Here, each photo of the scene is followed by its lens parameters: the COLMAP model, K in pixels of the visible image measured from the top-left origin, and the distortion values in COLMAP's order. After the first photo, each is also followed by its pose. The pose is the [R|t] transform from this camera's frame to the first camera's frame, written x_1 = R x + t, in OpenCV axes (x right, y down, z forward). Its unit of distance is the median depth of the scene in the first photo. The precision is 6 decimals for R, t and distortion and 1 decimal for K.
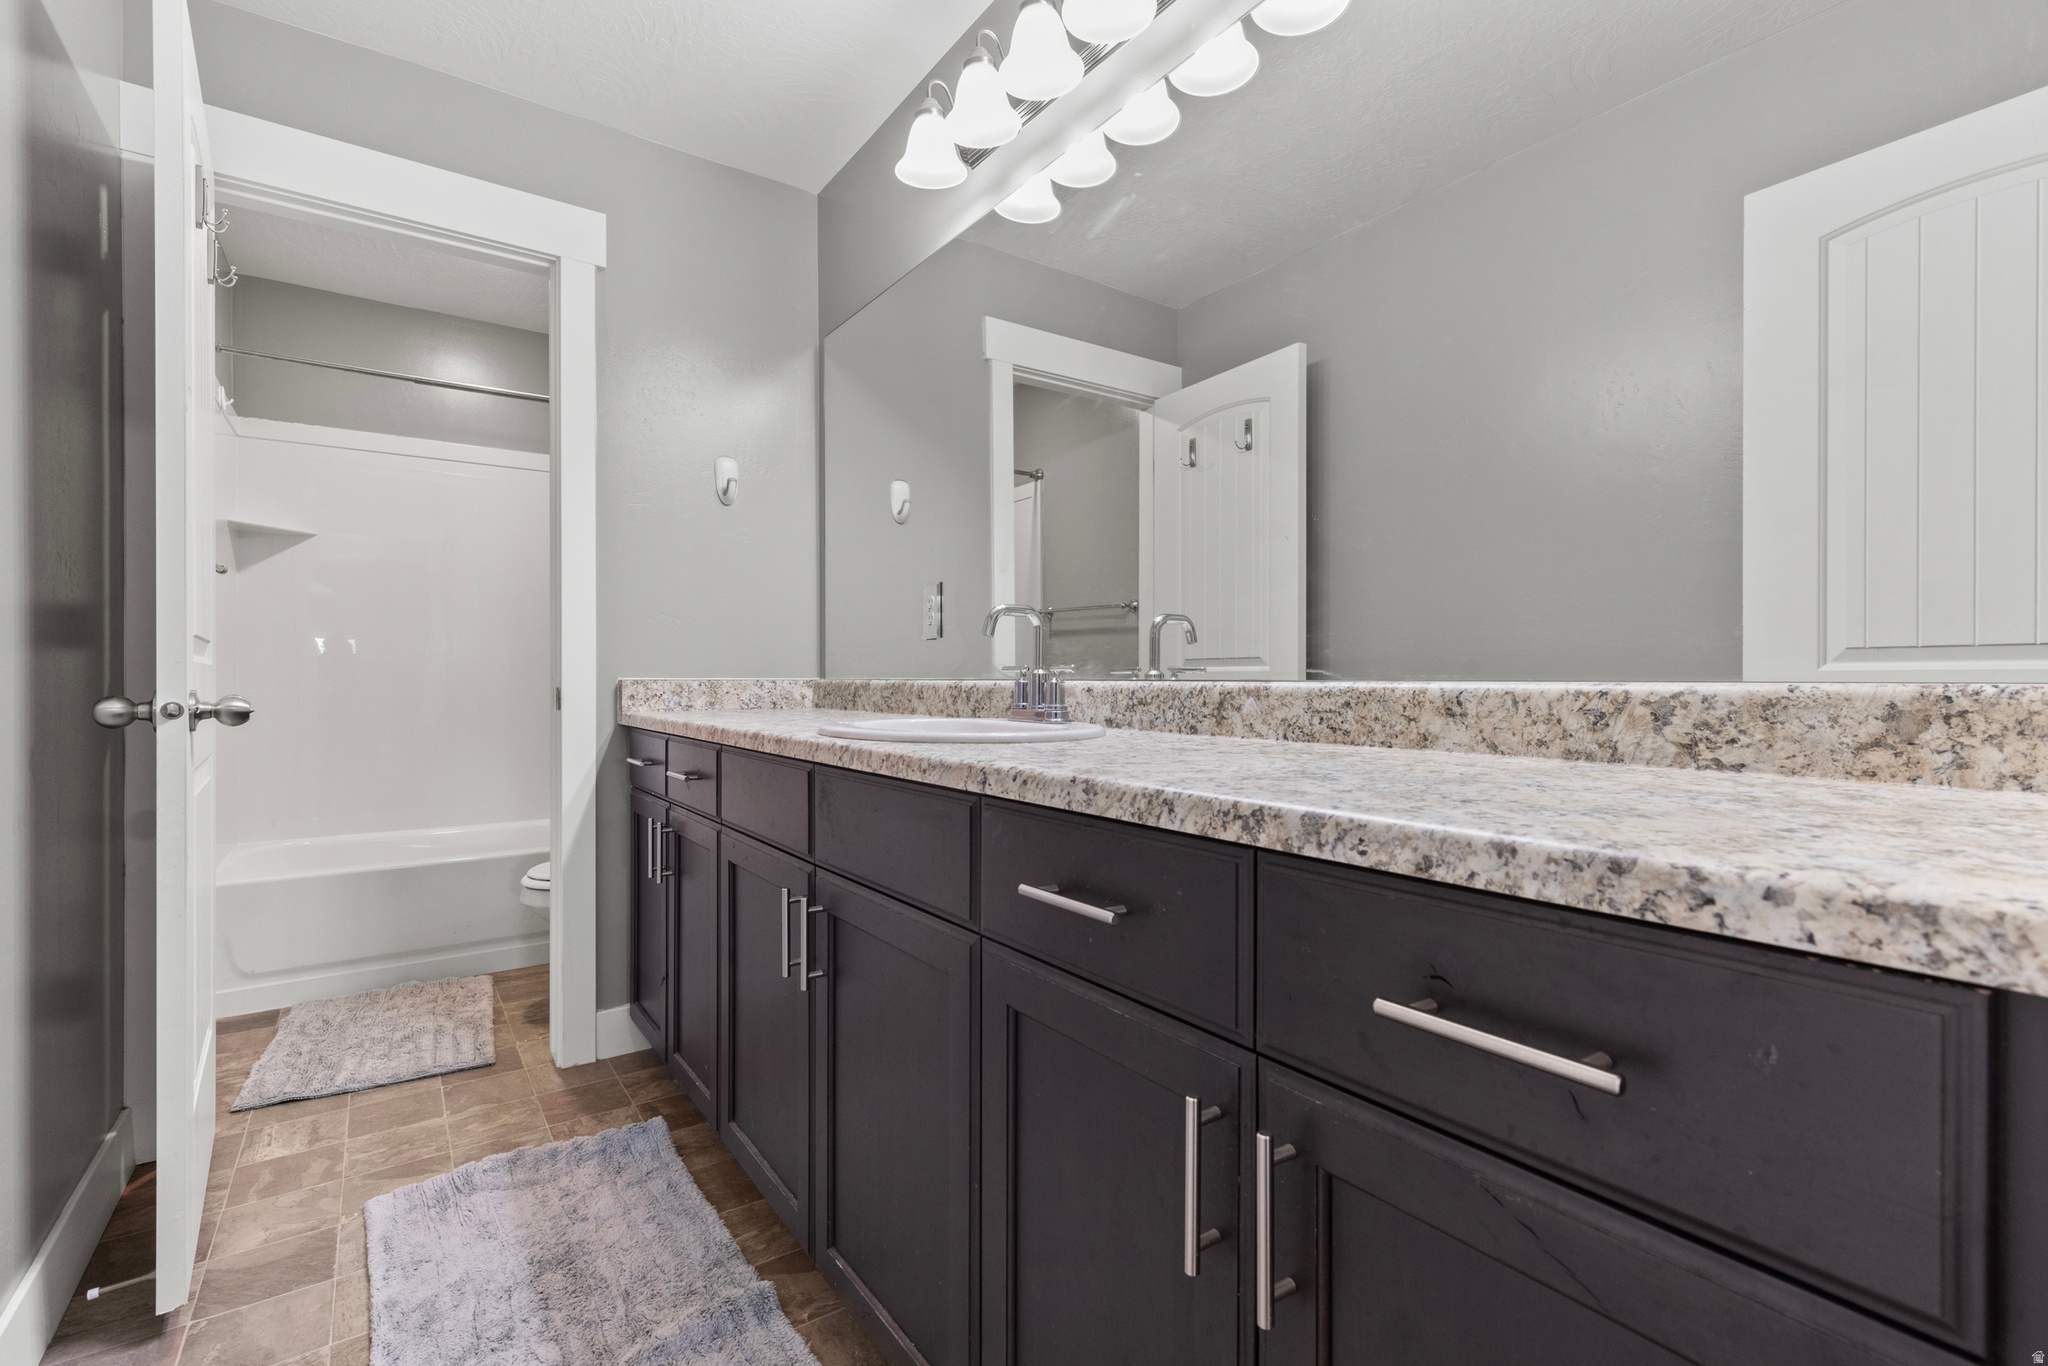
lens RADIAL K [[914.7, 0, 1006.7], [0, 914.7, 685.0], [0, 0, 1]] dist [0.005224, -0.000266]
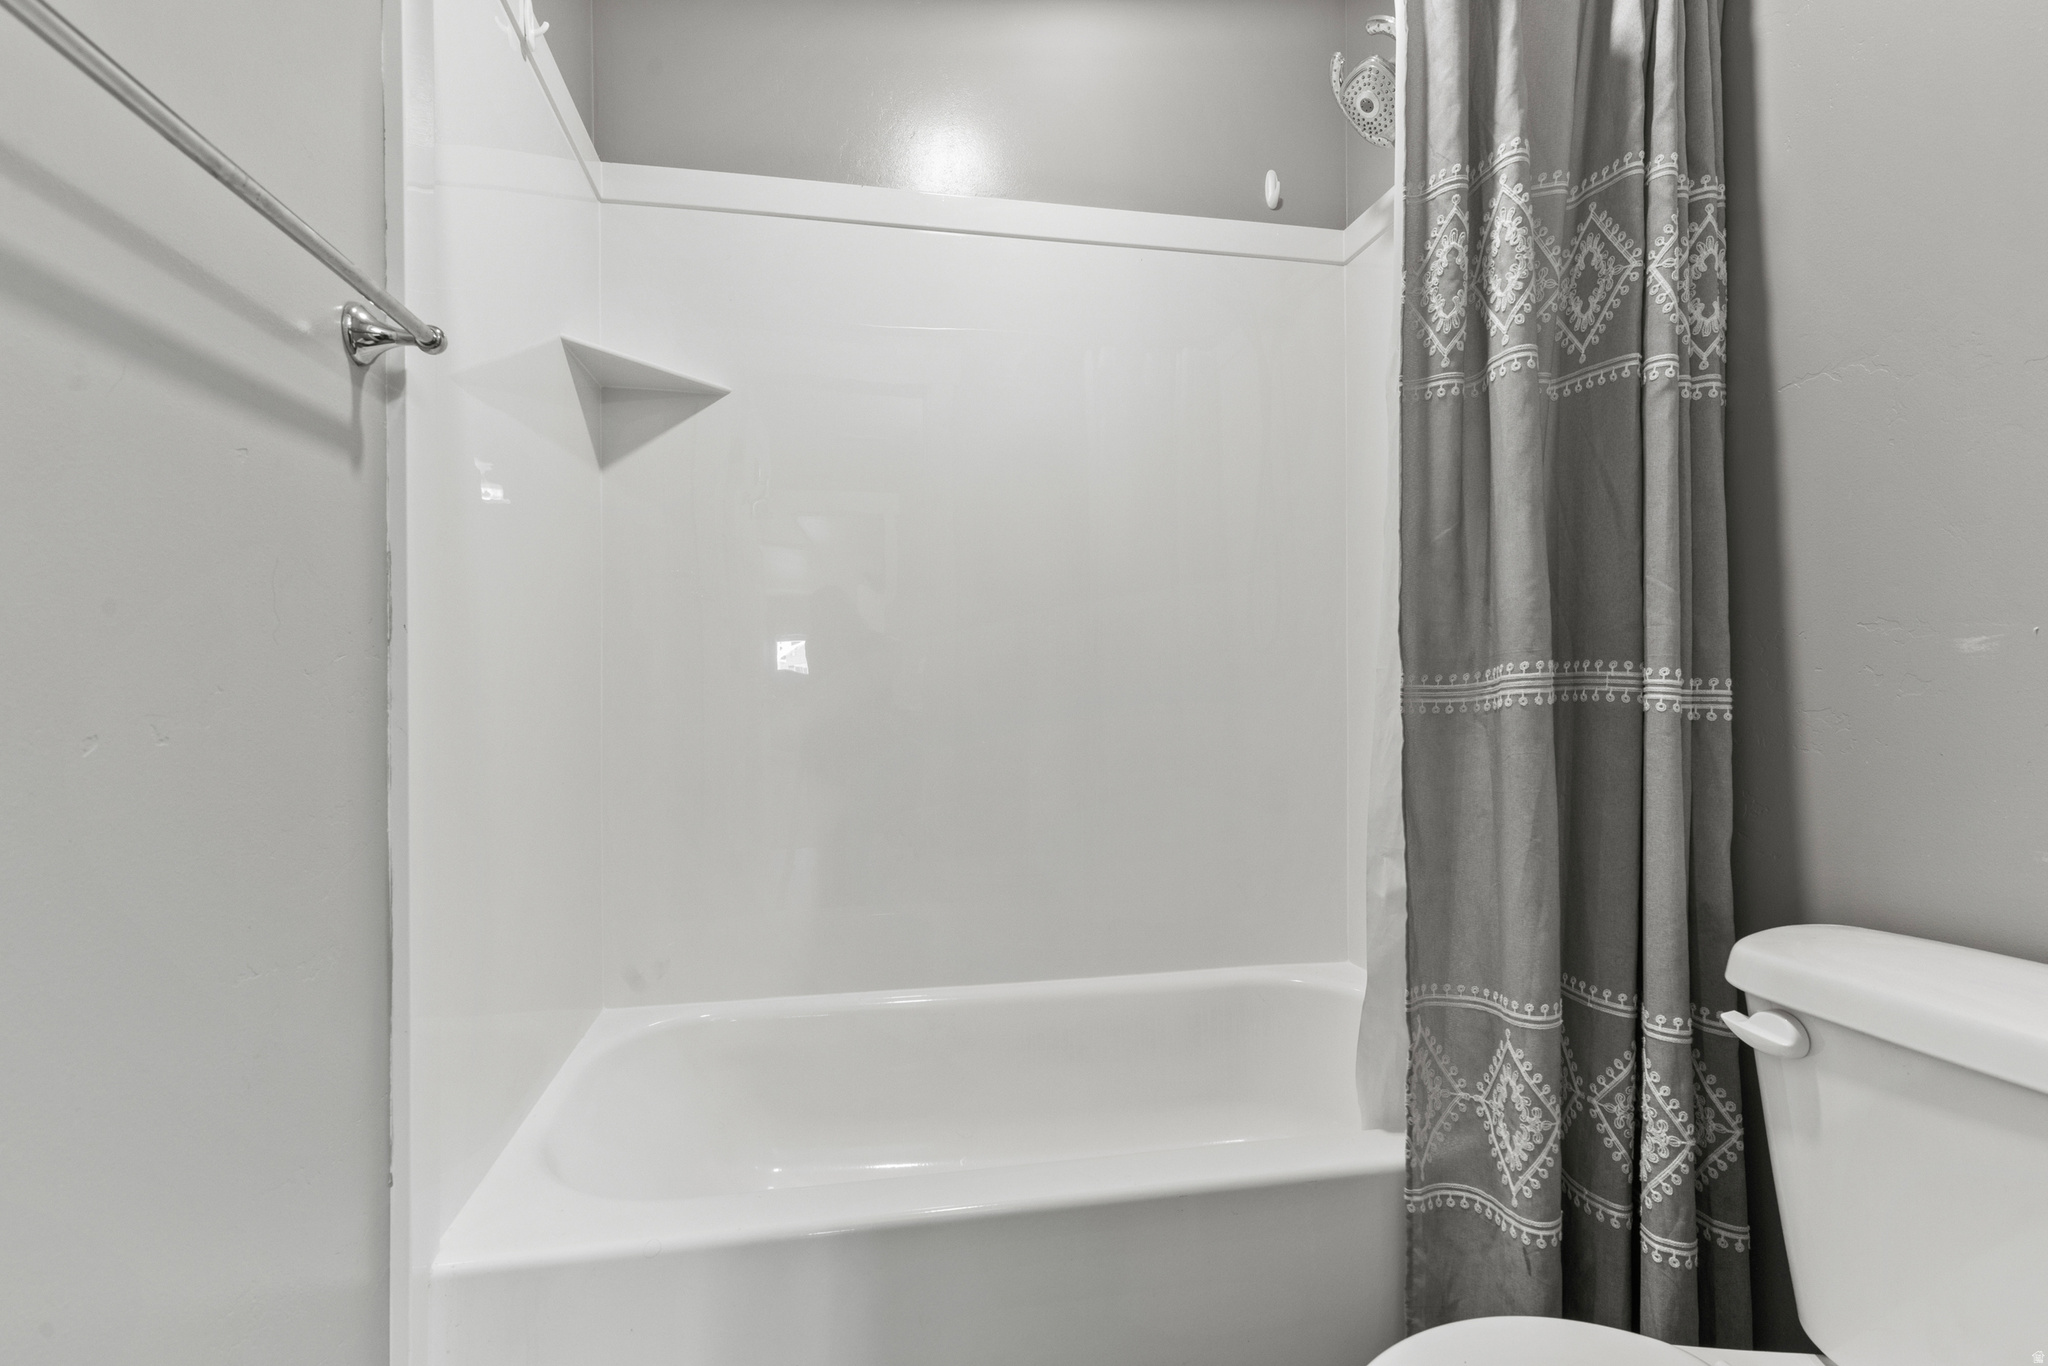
lens RADIAL K [[914.7, 0, 1006.7], [0, 914.7, 685.0], [0, 0, 1]] dist [0.005224, -0.000266]
pose [[0.916980, -0.004812, -0.398903, -0.423916], [0.006710, 0.999972, 0.003360, 0.003171], [0.398876, -0.005758, 0.916987, 0.617947]]
